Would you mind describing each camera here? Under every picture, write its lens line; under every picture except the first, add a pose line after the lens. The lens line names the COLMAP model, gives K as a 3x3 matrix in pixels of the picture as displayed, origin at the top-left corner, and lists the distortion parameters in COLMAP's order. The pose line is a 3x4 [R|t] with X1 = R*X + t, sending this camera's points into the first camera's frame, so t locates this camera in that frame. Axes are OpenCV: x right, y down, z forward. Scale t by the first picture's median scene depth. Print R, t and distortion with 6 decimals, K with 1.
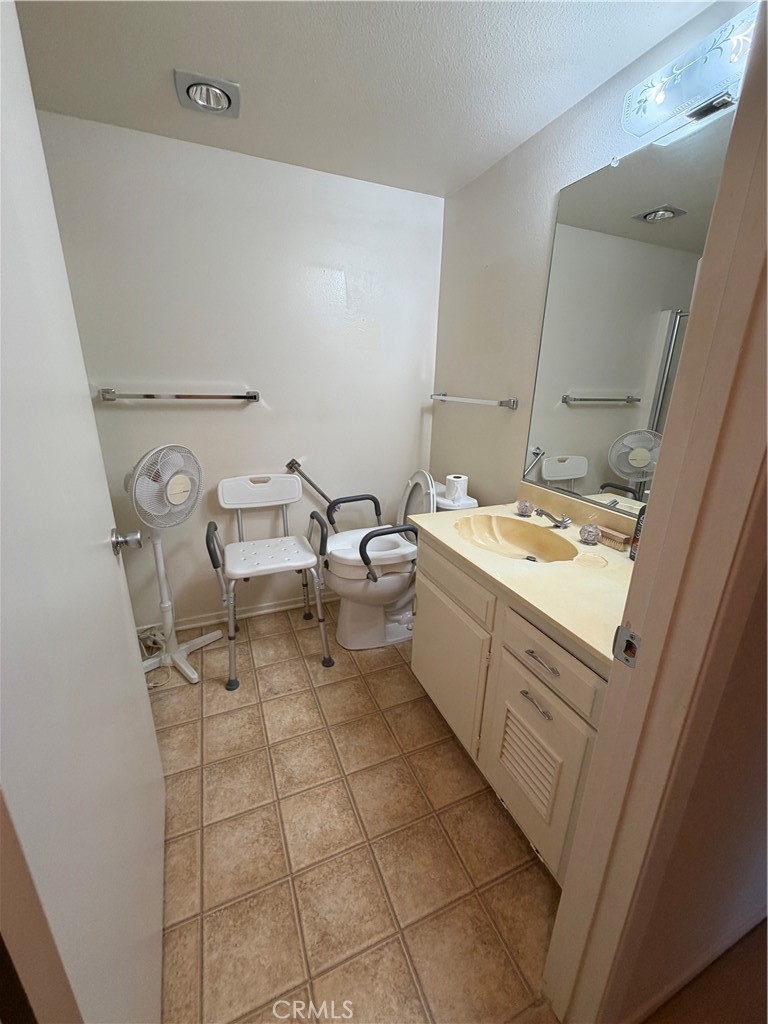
lens RADIAL K [[408.5, 0, 391.4], [0, 408.5, 511.9], [0, 0, 1]] dist [-0.000964, -0.000137]
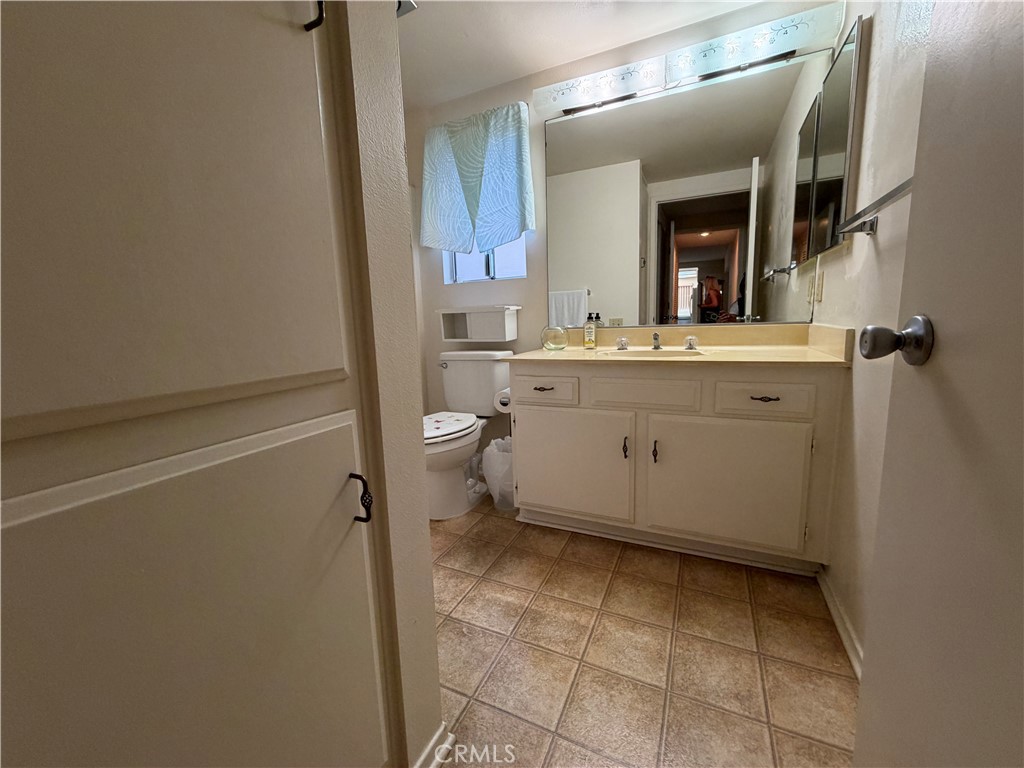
lens RADIAL K [[408.5, 0, 513.4], [0, 408.5, 385.2], [0, 0, 1]] dist [-0.000964, -0.000137]
pose [[0.749475, -0.144081, 0.646164, -0.938526], [0.241566, 0.968253, -0.064289, 0.173415], [-0.616387, 0.204274, 0.760486, 0.335810]]
